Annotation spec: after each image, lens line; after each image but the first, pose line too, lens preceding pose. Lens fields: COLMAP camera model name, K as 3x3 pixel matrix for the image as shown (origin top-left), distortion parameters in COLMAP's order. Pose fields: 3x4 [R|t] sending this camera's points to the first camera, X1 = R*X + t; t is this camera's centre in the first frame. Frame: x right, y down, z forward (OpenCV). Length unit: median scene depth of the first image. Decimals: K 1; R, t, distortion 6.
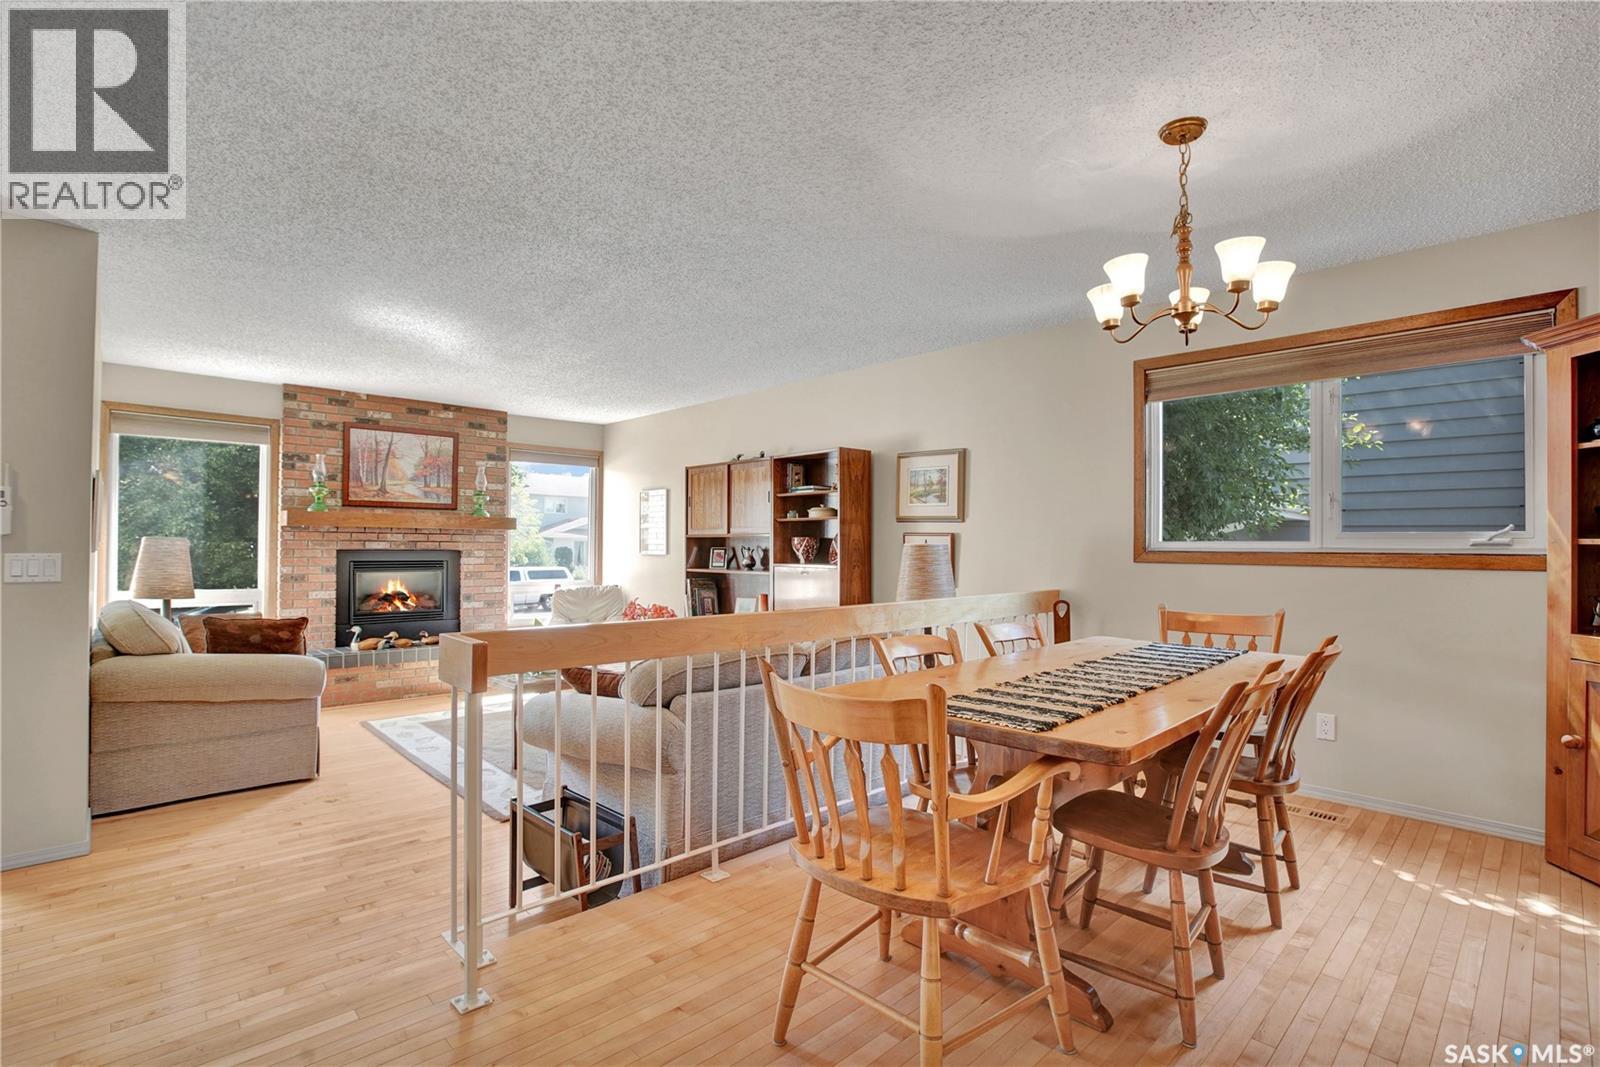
lens RADIAL K [[753.0, 0, 796.8], [0, 753.0, 541.1], [0, 0, 1]] dist [-0.035950, 0.007482]
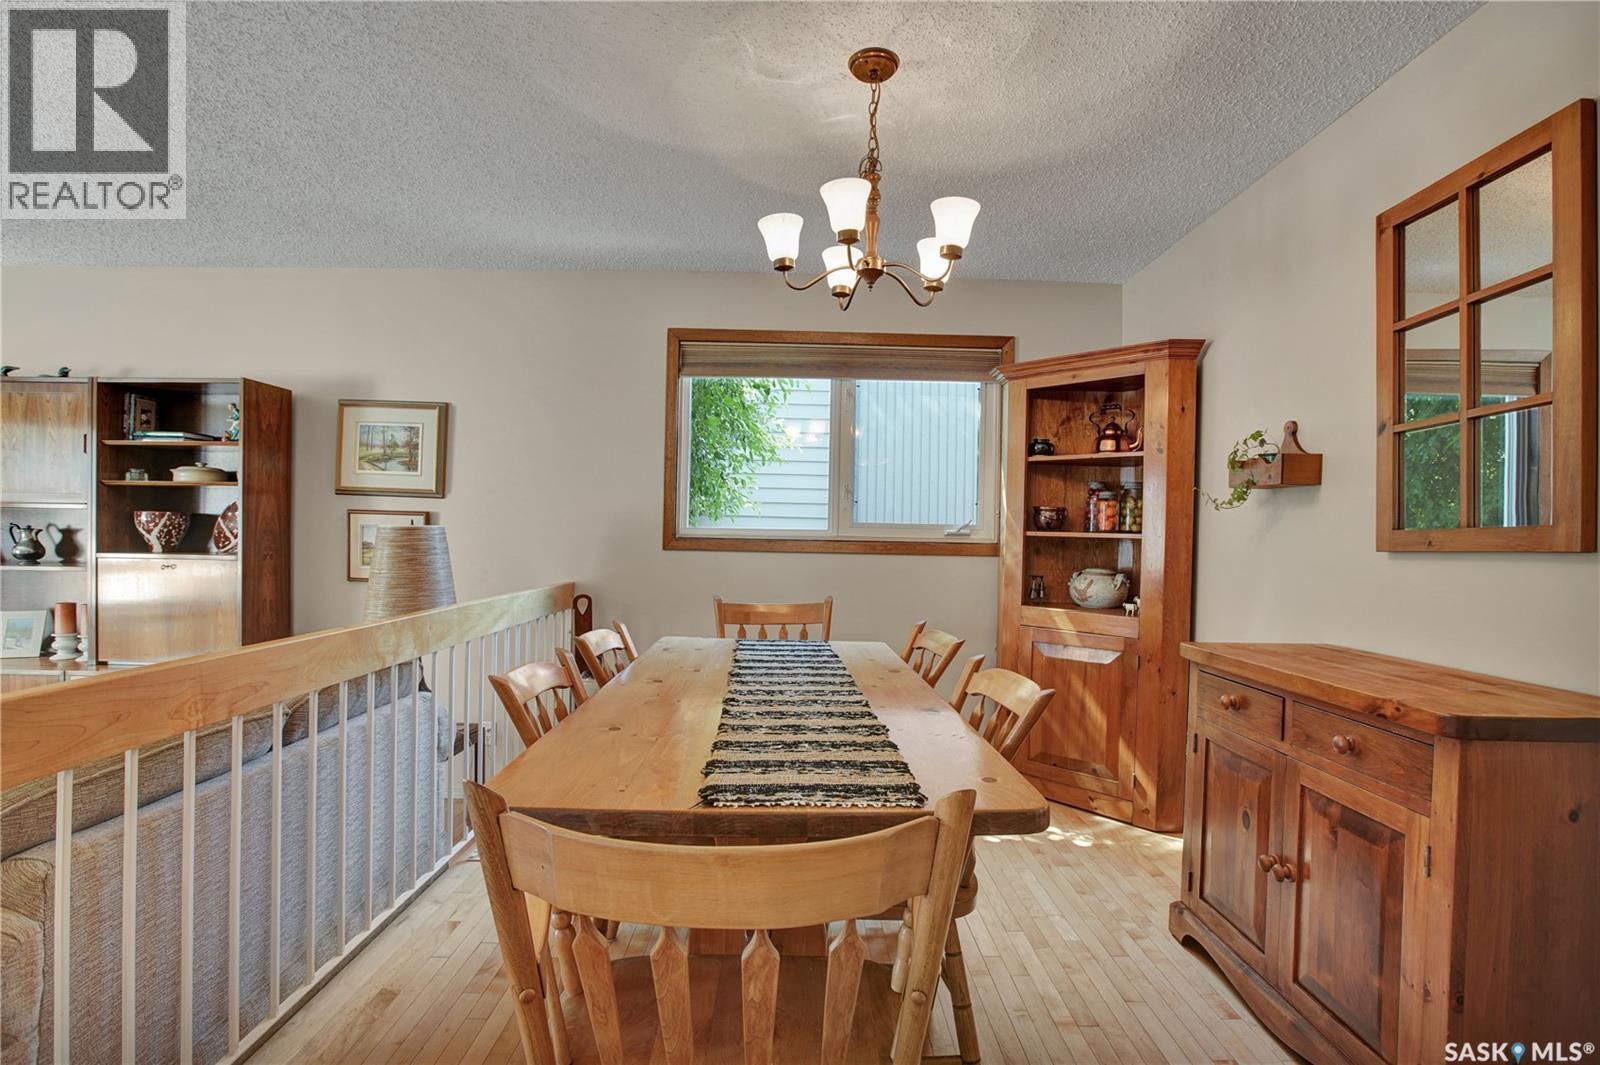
lens RADIAL K [[753.0, 0, 803.4], [0, 753.0, 540.5], [0, 0, 1]] dist [-0.035950, 0.007482]
pose [[0.683414, 0.003154, 0.730024, -0.070938], [-0.017828, 0.999765, 0.012371, 0.001795], [-0.729813, -0.021469, 0.683309, 0.172000]]
